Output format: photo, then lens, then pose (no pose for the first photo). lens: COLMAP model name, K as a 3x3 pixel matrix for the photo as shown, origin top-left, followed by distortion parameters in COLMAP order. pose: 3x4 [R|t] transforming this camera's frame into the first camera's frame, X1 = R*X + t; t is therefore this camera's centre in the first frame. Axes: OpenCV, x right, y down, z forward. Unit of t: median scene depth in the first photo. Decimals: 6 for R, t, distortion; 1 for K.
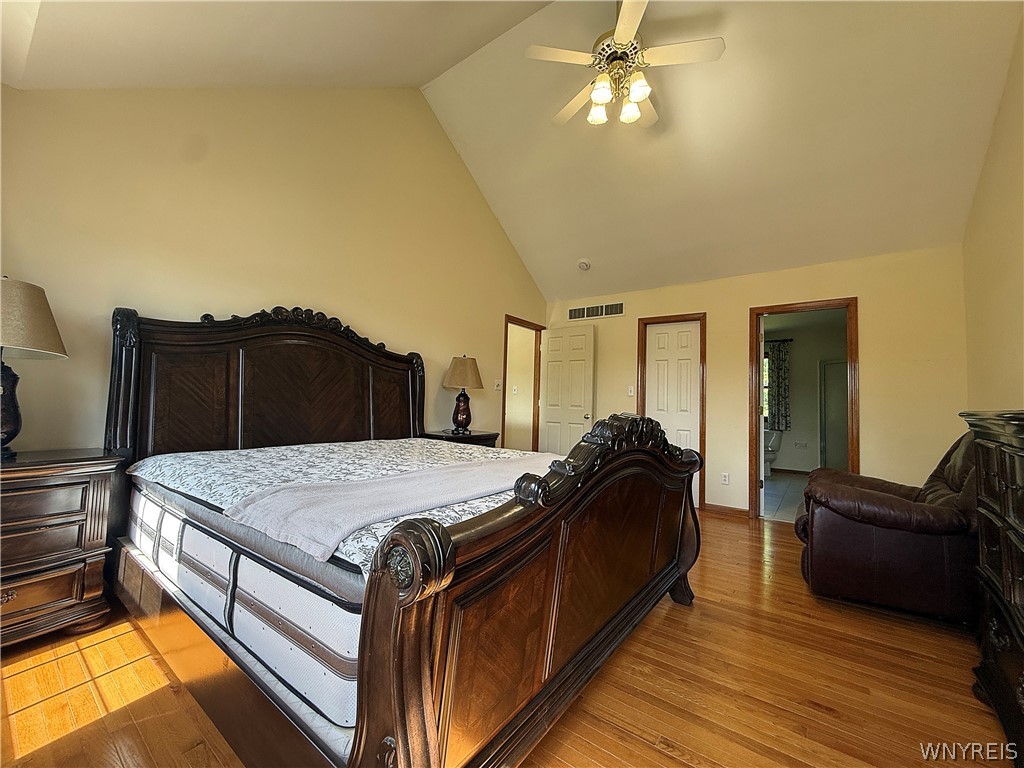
lens RADIAL K [[414.5, 0, 512.0], [0, 414.5, 384.0], [0, 0, 1]] dist [0.001629, -0.000251]
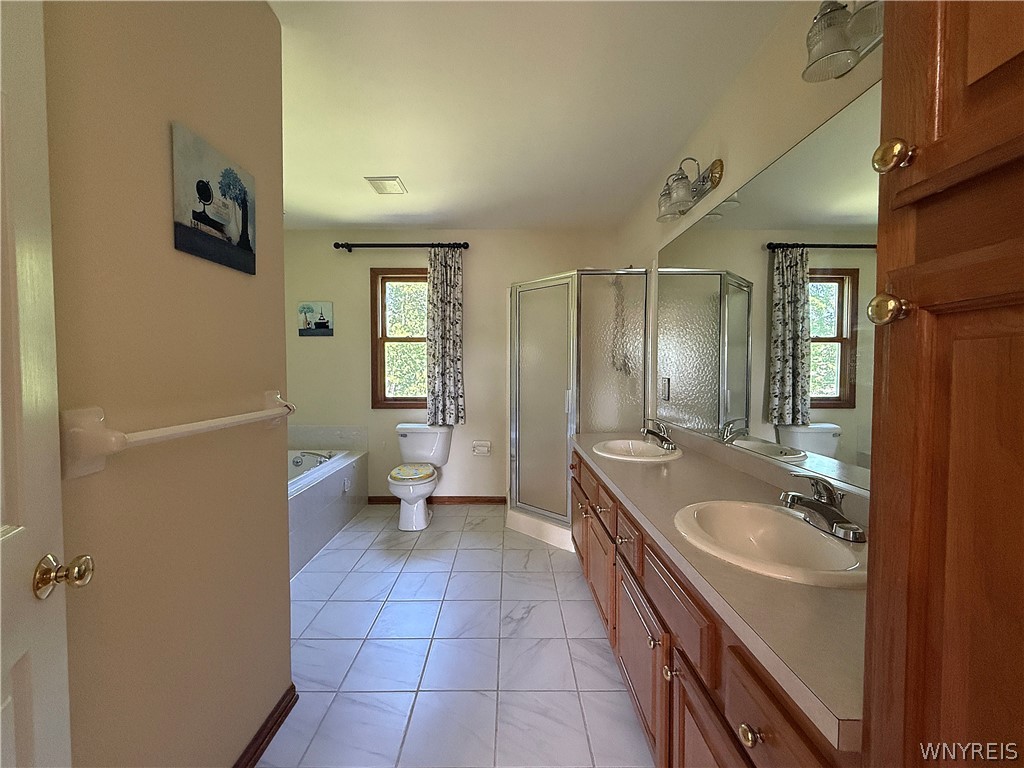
lens RADIAL K [[414.5, 0, 512.0], [0, 414.5, 384.0], [0, 0, 1]] dist [0.001629, -0.000251]
pose [[0.793724, -0.050454, 0.606181, 0.404378], [-0.005967, 0.995860, 0.090701, 0.015453], [-0.608248, -0.075608, 0.790138, 0.555346]]
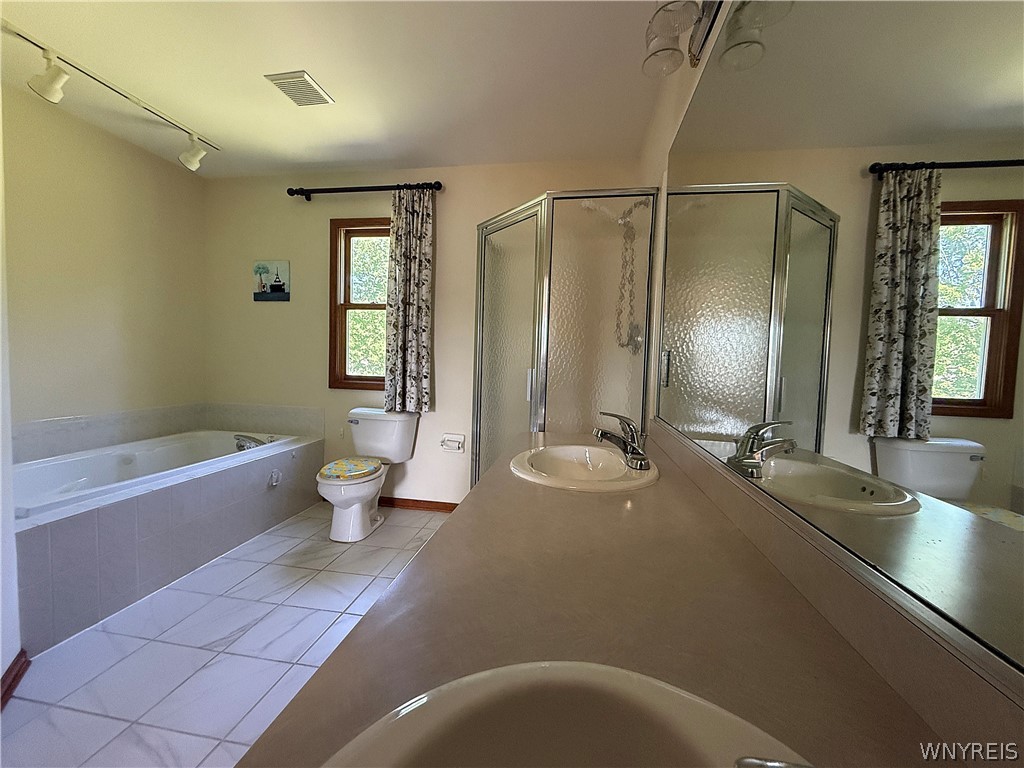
lens RADIAL K [[414.5, 0, 512.0], [0, 414.5, 384.0], [0, 0, 1]] dist [0.001629, -0.000251]
pose [[0.885820, -0.025687, 0.463318, 0.547427], [-0.027562, 0.993791, 0.107792, 0.037675], [-0.463211, -0.108254, 0.879612, 0.597444]]
